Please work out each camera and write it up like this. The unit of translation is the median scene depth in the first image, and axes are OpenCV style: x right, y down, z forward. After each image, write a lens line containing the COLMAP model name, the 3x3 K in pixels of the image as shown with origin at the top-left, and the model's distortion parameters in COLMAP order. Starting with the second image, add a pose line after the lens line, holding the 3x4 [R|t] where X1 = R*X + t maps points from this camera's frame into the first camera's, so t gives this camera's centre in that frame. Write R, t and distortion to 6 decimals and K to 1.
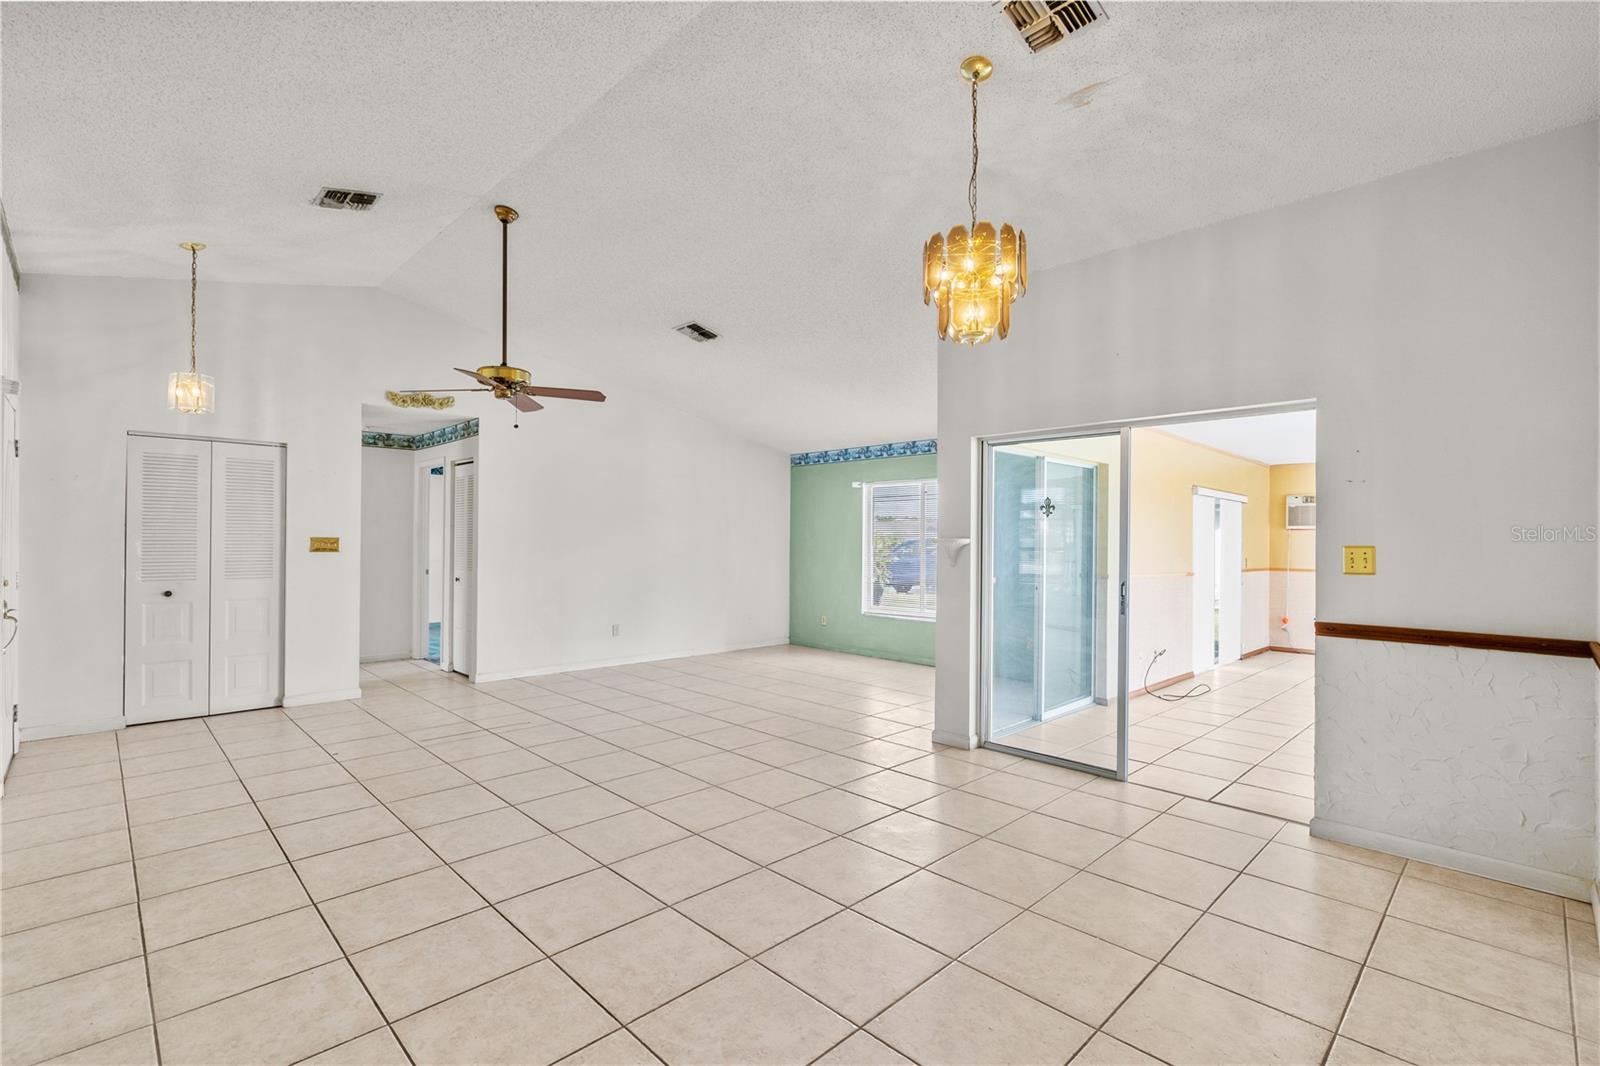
lens RADIAL K [[729.9, 0, 802.9], [0, 729.9, 535.8], [0, 0, 1]] dist [0.000486, -0.000124]
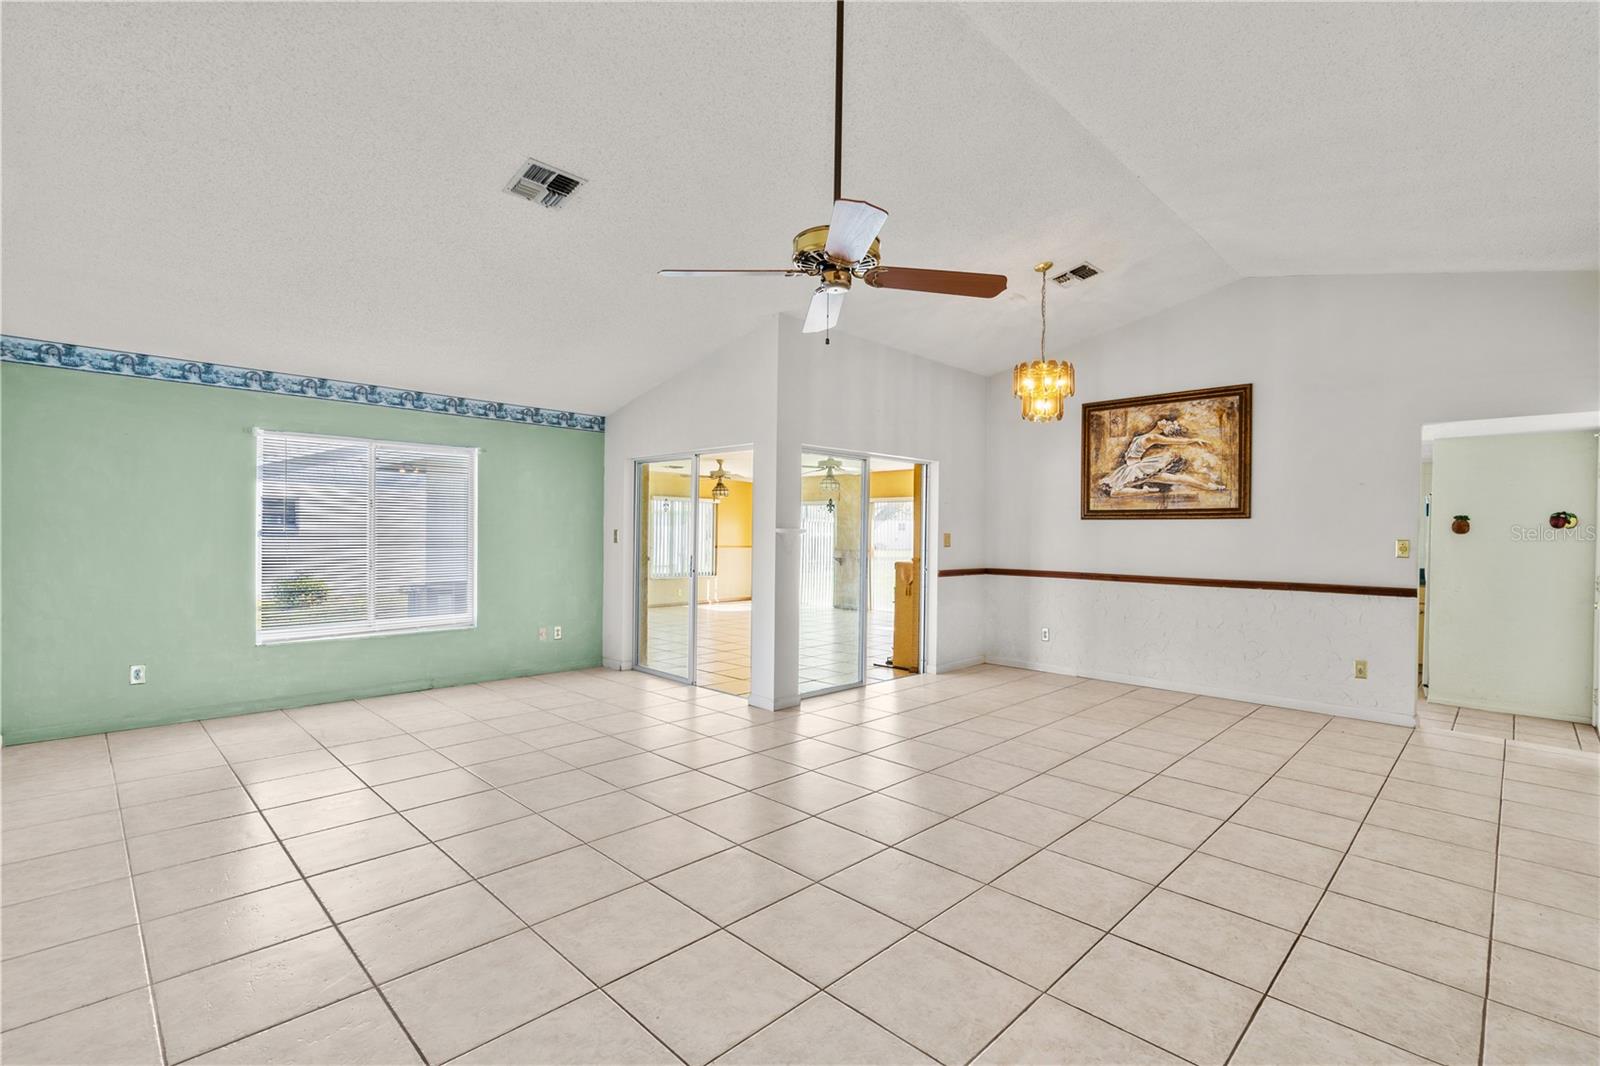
lens RADIAL K [[722.6, 0, 805.9], [0, 722.6, 537.5], [0, 0, 1]] dist [-0.003248, 0.000494]
pose [[-0.014892, -0.017555, 0.999735, -0.579257], [-0.018094, 0.999687, 0.017285, -0.002006], [-0.999725, -0.017832, -0.015205, 0.609283]]
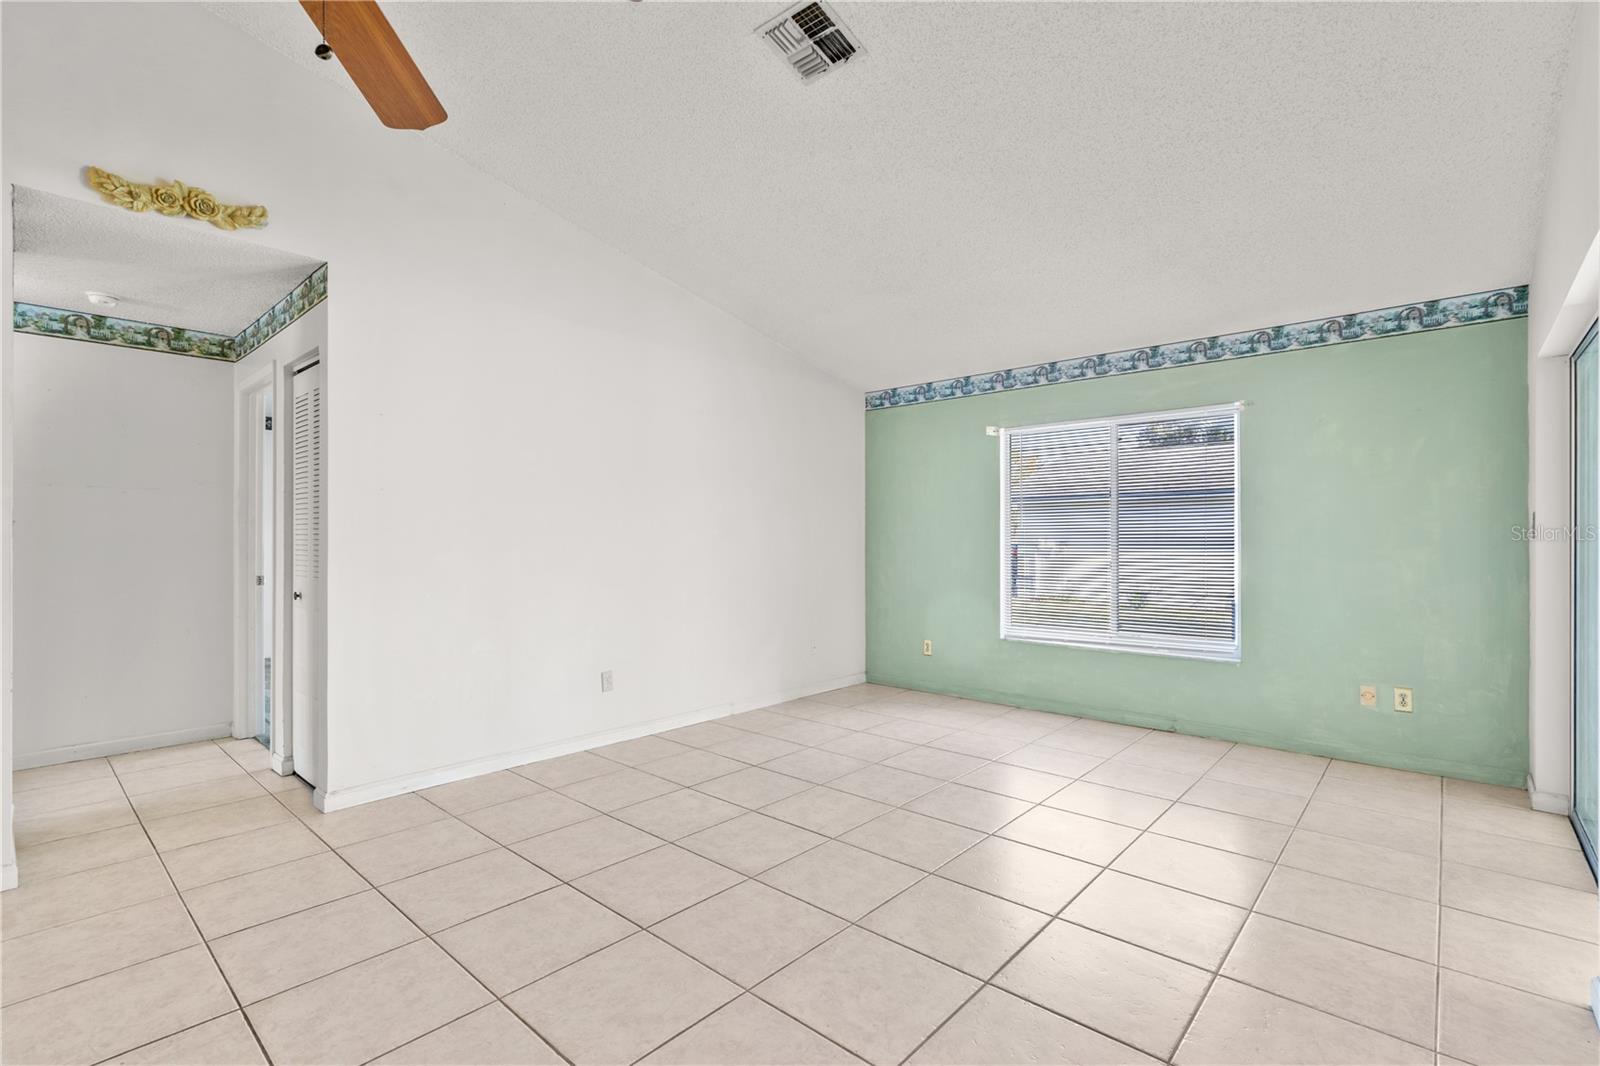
lens RADIAL K [[734.9, 0, 807.6], [0, 734.9, 533.5], [0, 0, 1]] dist [-0.000933, 0.000208]
pose [[0.997715, -0.008507, 0.067020, -0.137938], [0.008495, 0.999964, 0.000454, 0.017214], [-0.067021, 0.000116, 0.997752, 0.423511]]
